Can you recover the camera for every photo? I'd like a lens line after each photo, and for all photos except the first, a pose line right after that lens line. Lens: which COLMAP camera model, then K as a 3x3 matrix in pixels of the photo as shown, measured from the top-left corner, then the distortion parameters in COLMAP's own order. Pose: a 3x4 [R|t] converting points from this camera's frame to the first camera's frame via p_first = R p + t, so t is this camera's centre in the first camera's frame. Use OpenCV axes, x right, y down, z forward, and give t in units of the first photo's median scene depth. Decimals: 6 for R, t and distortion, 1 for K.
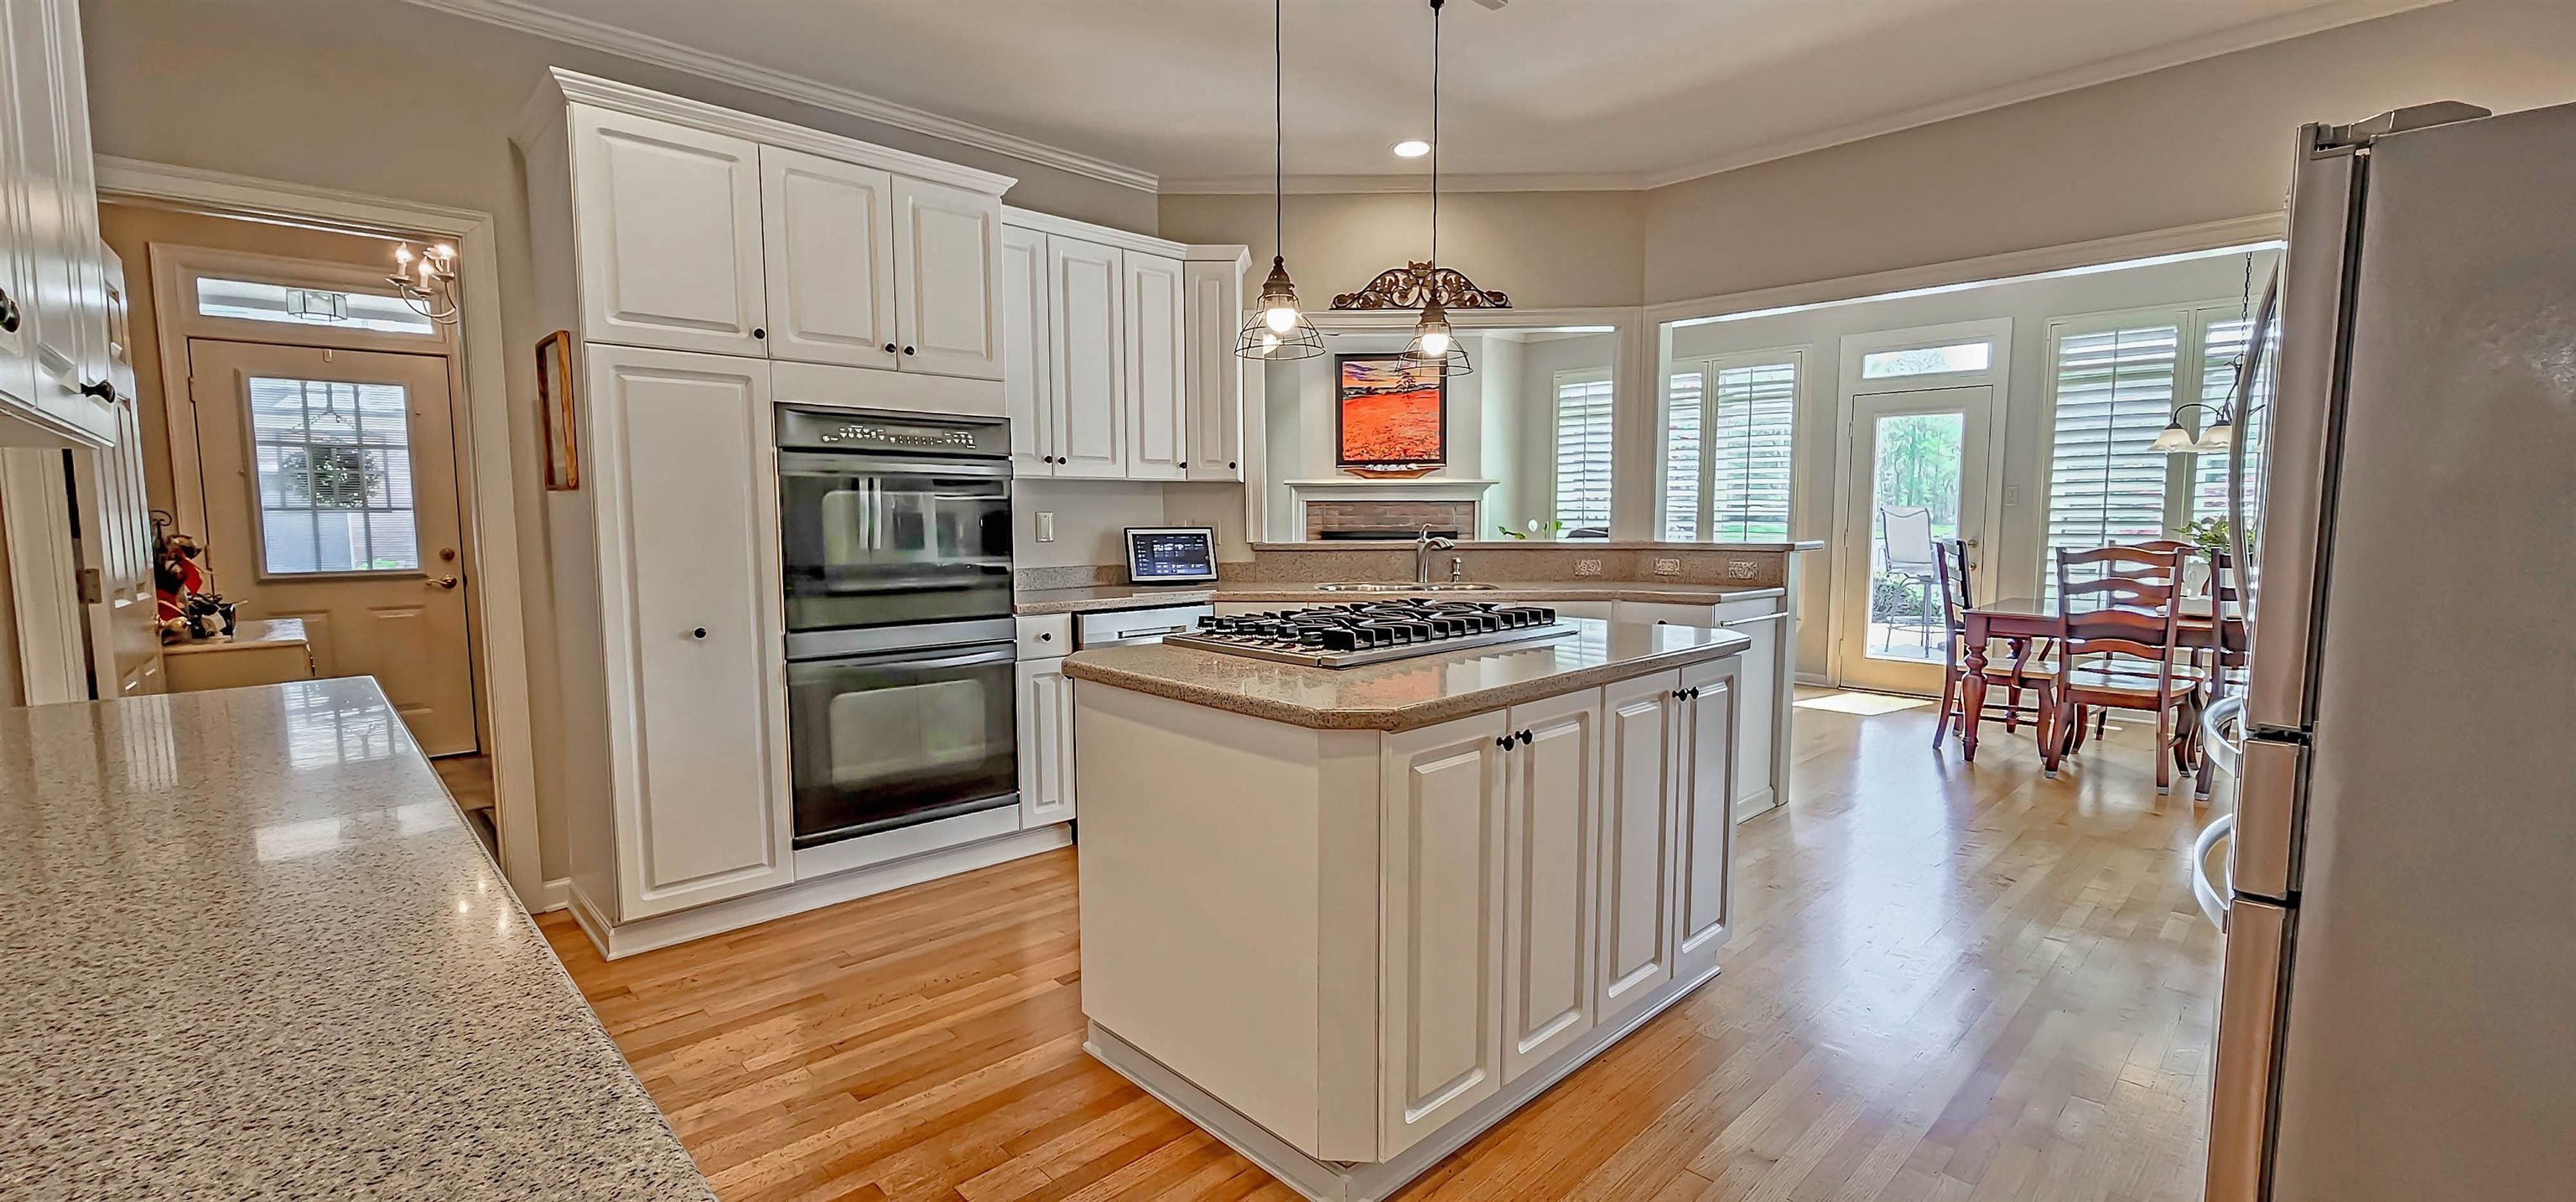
lens RADIAL K [[1054.8, 0, 1293.7], [0, 1054.8, 613.9], [0, 0, 1]] dist [-0.000049, 0.000301]
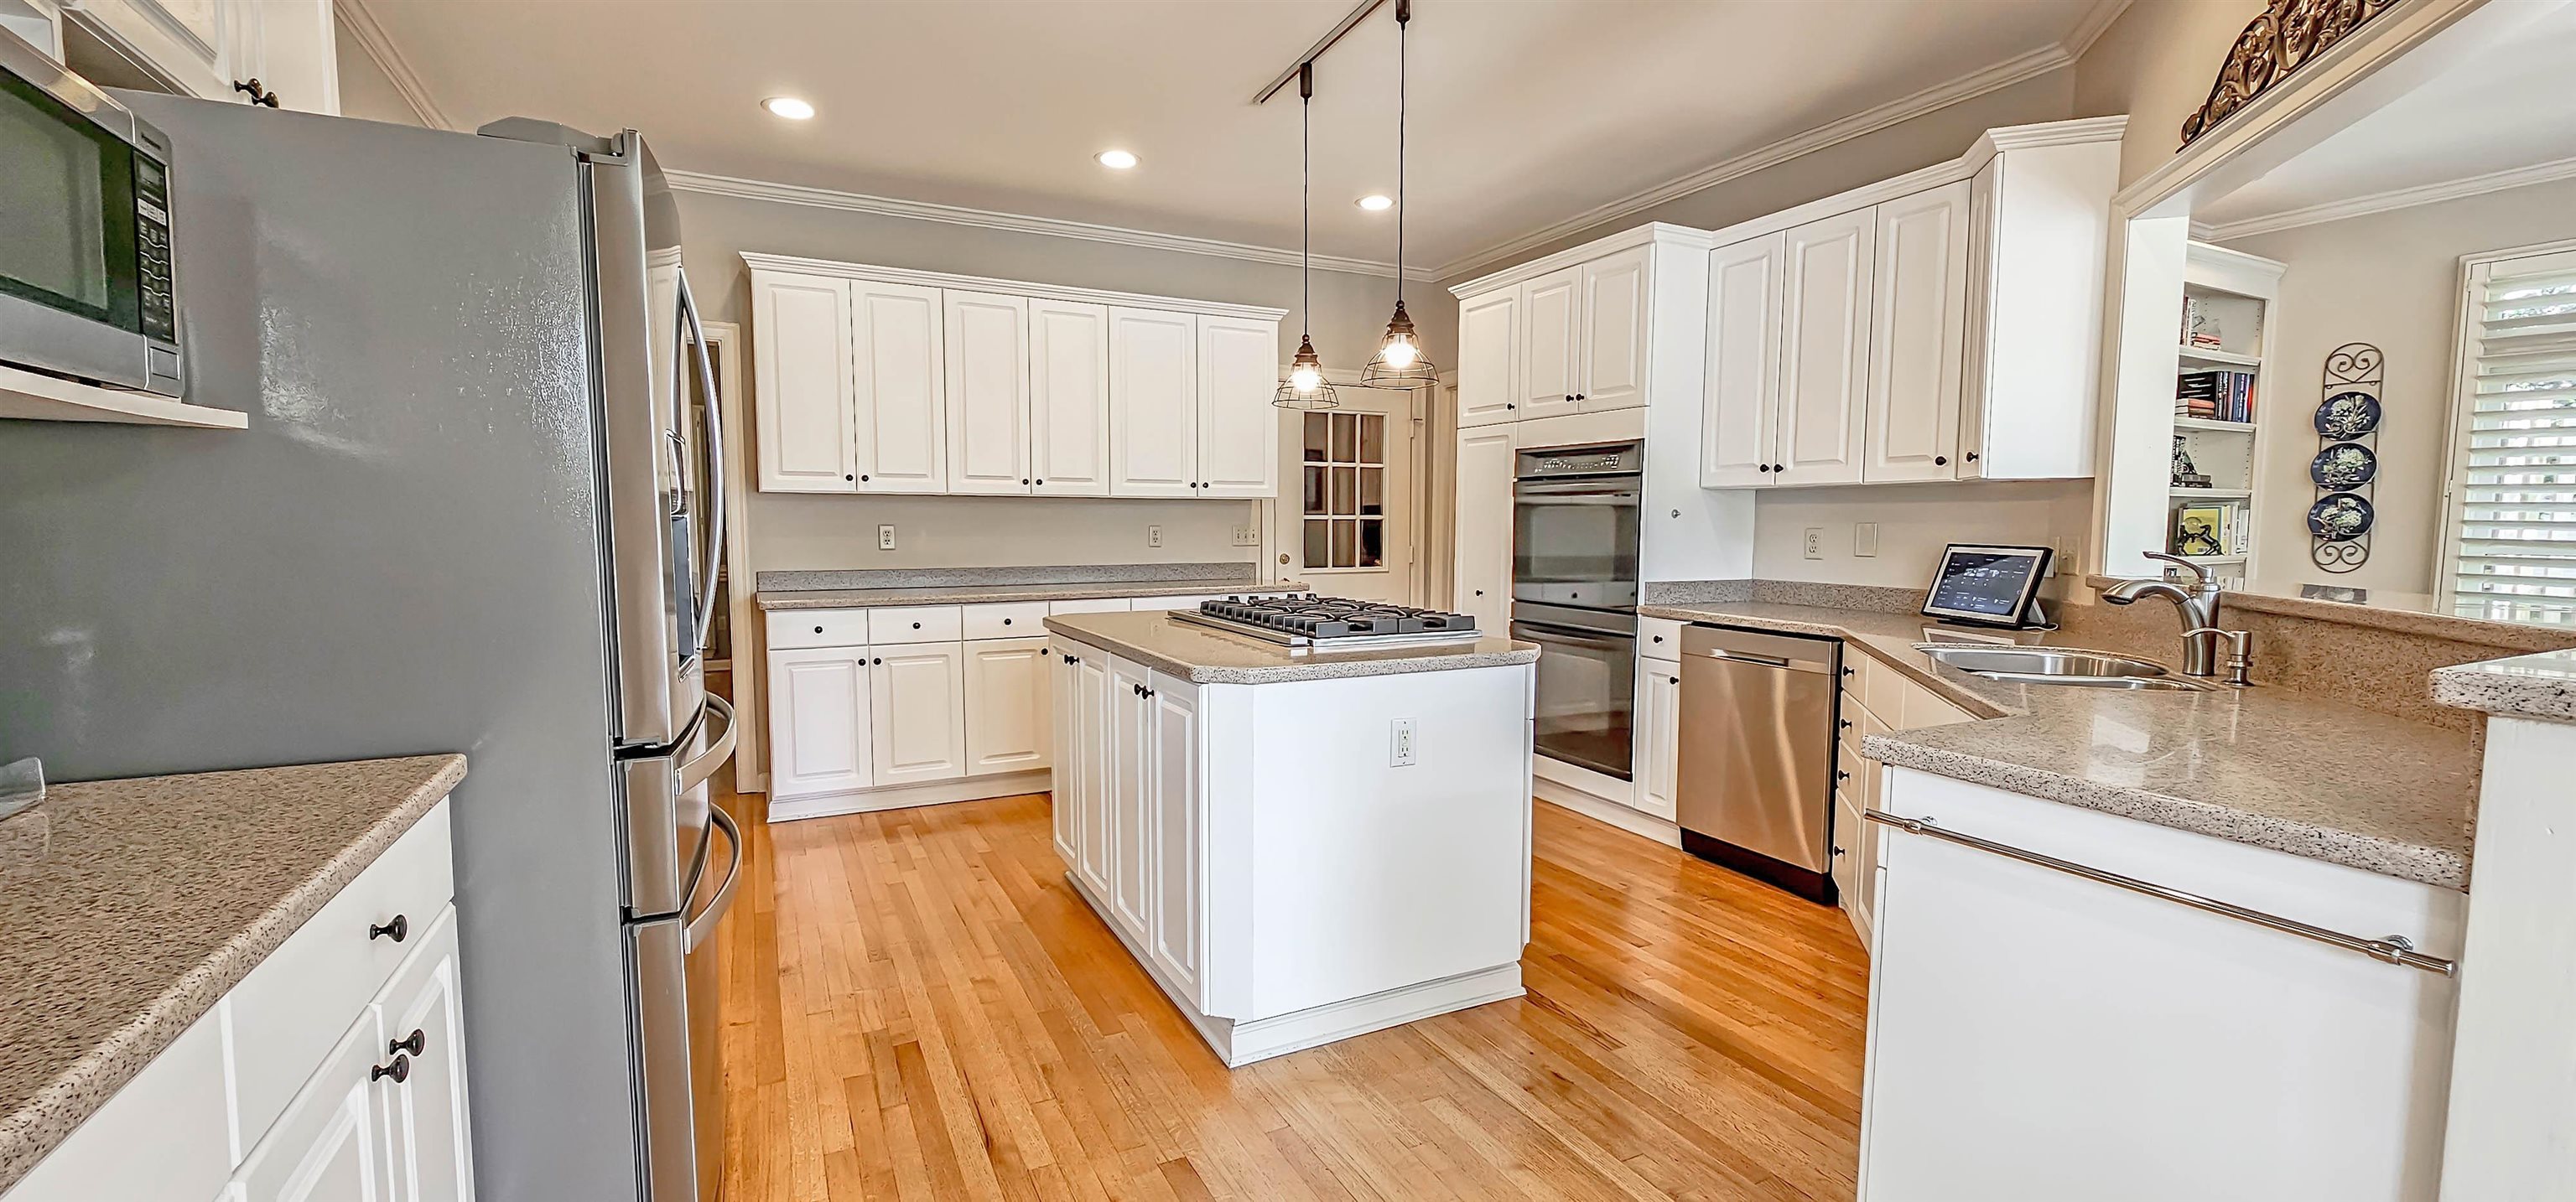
lens RADIAL K [[1054.8, 0, 1293.7], [0, 1054.8, 613.9], [0, 0, 1]] dist [-0.000049, 0.000301]
pose [[-0.291957, 0.084580, -0.952684, 0.917014], [-0.095320, 0.988550, 0.116975, -0.096422], [0.951670, 0.124962, -0.280552, 0.980252]]
